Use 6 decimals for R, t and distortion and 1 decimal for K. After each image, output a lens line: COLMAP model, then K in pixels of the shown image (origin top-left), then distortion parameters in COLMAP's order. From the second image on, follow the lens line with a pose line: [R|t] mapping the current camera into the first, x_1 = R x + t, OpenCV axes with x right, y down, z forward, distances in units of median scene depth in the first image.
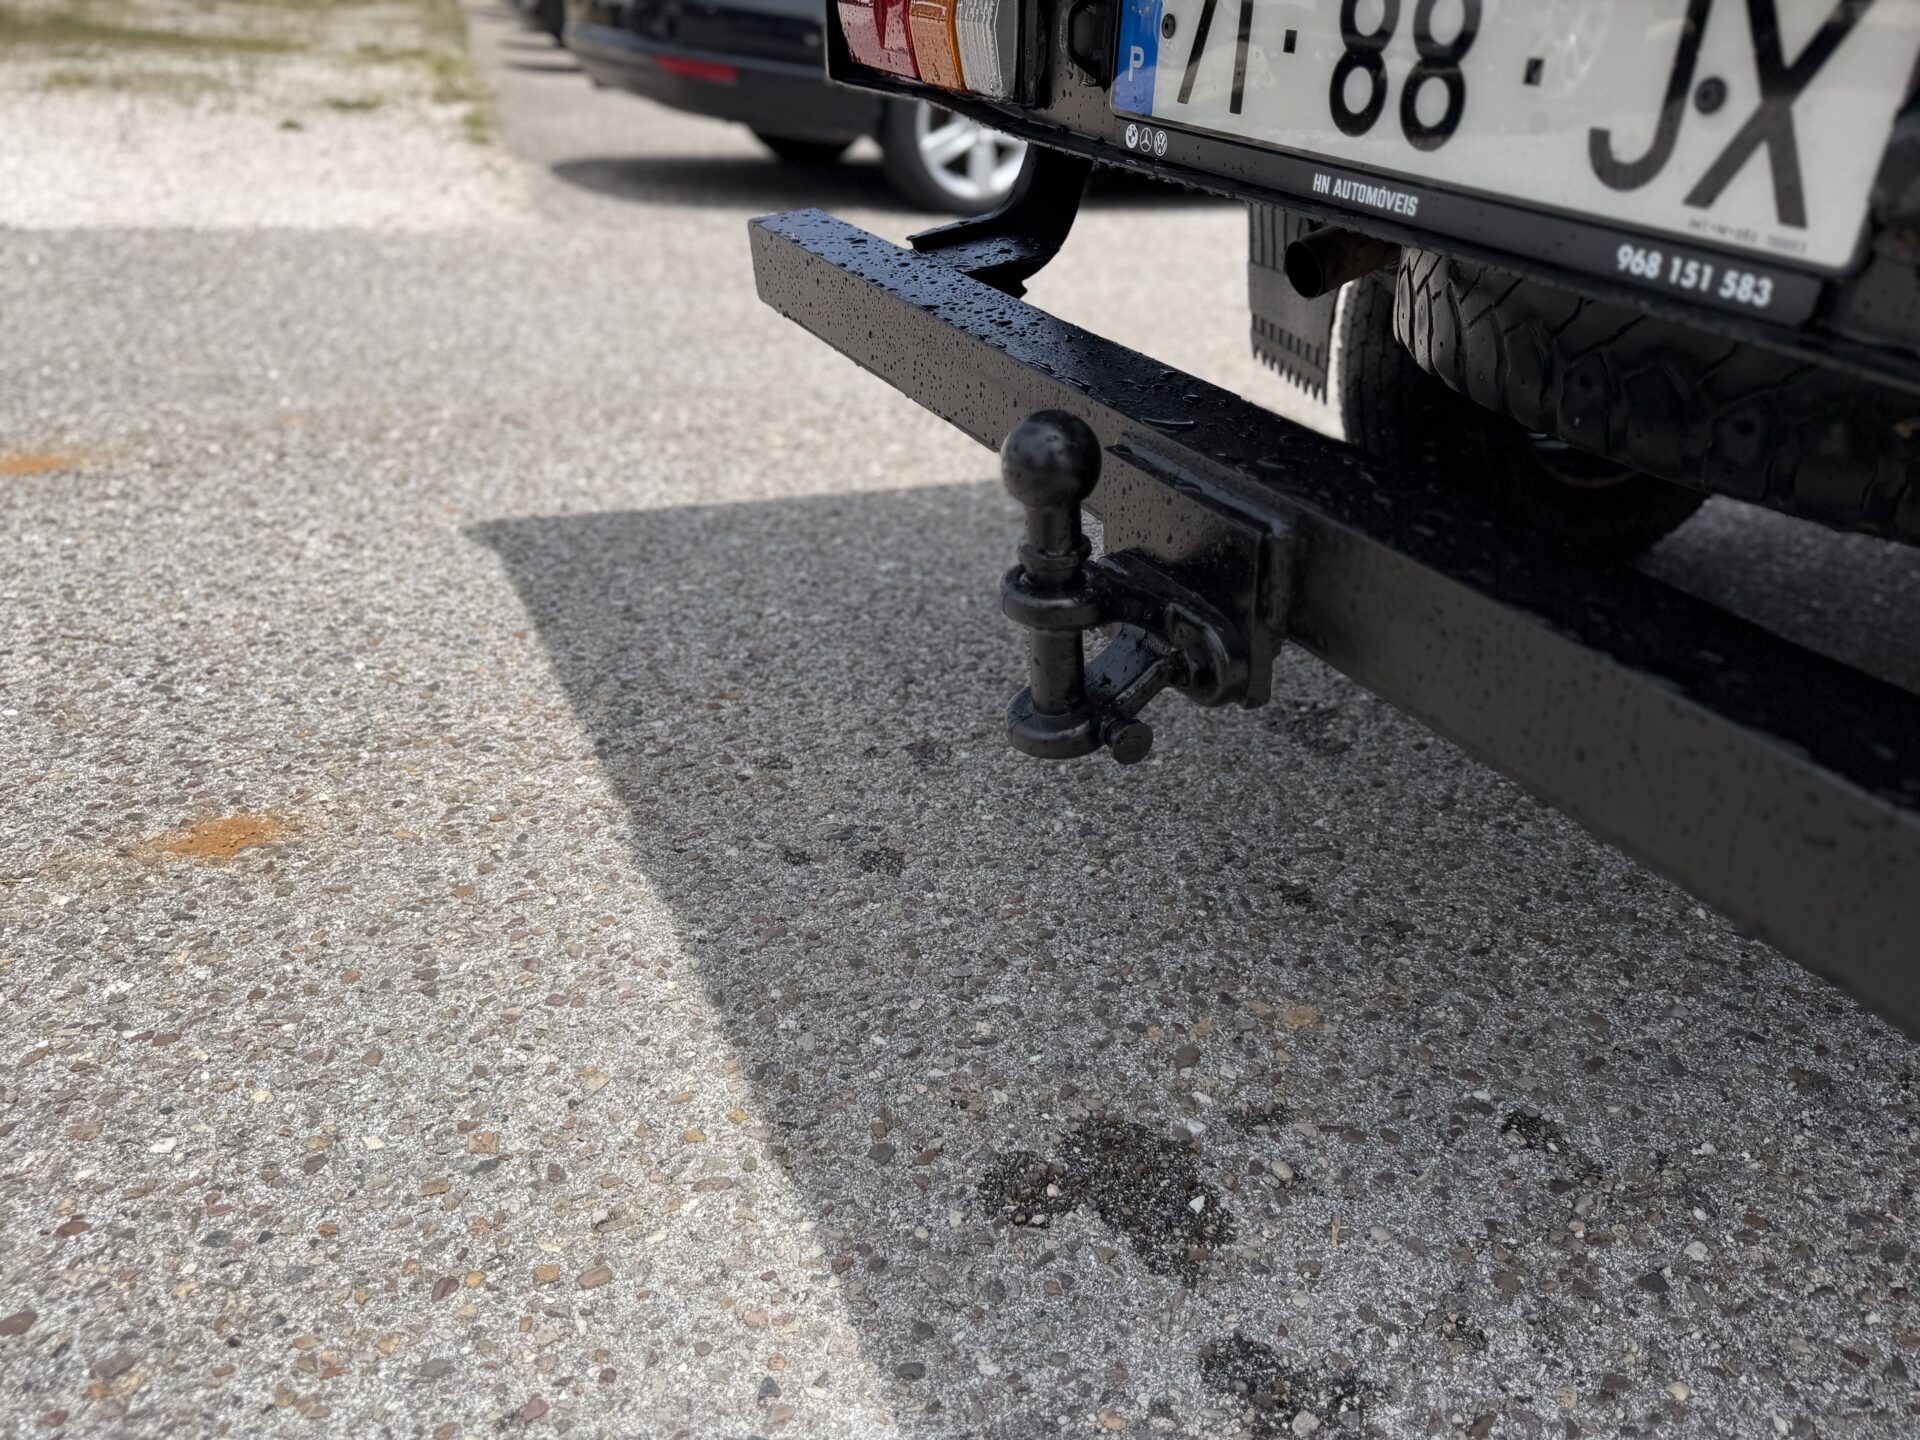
lens RADIAL K [[1350.6, 0, 960.0], [0, 1350.6, 720.0], [0, 0, 1]] dist [0.091459, -0.000671]
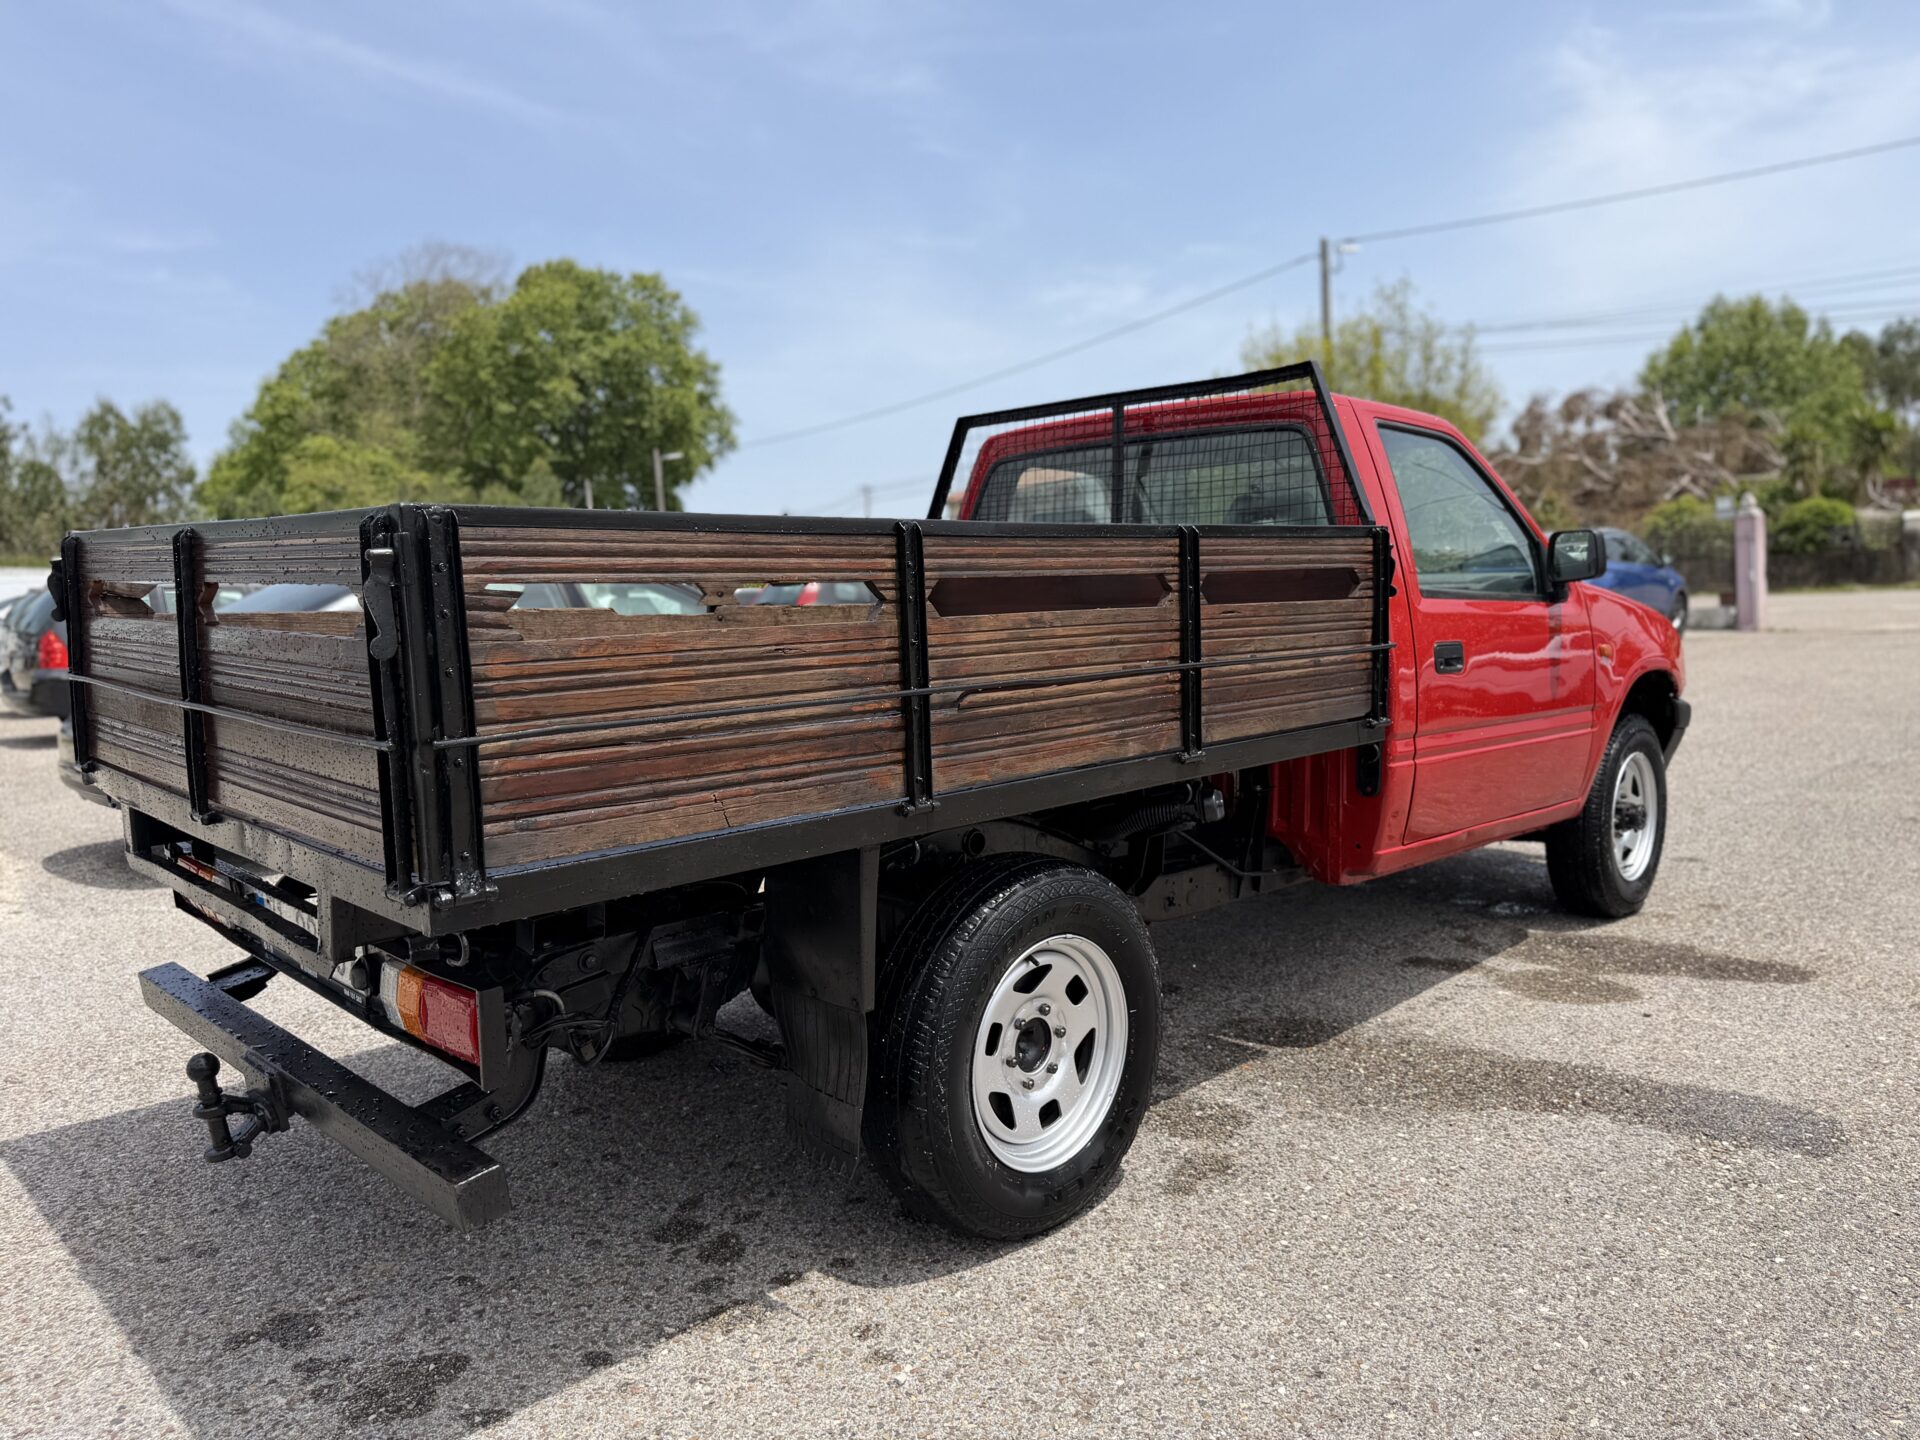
lens RADIAL K [[1346.6, 0, 960.0], [0, 1346.6, 720.0], [0, 0, 1]] dist [-0.020536, 0.001326]
pose [[0.939137, -0.116058, 0.323345, 0.478203], [0.227486, 0.915379, -0.332161, 0.303033], [-0.257433, 0.385501, 0.886068, -1.525263]]
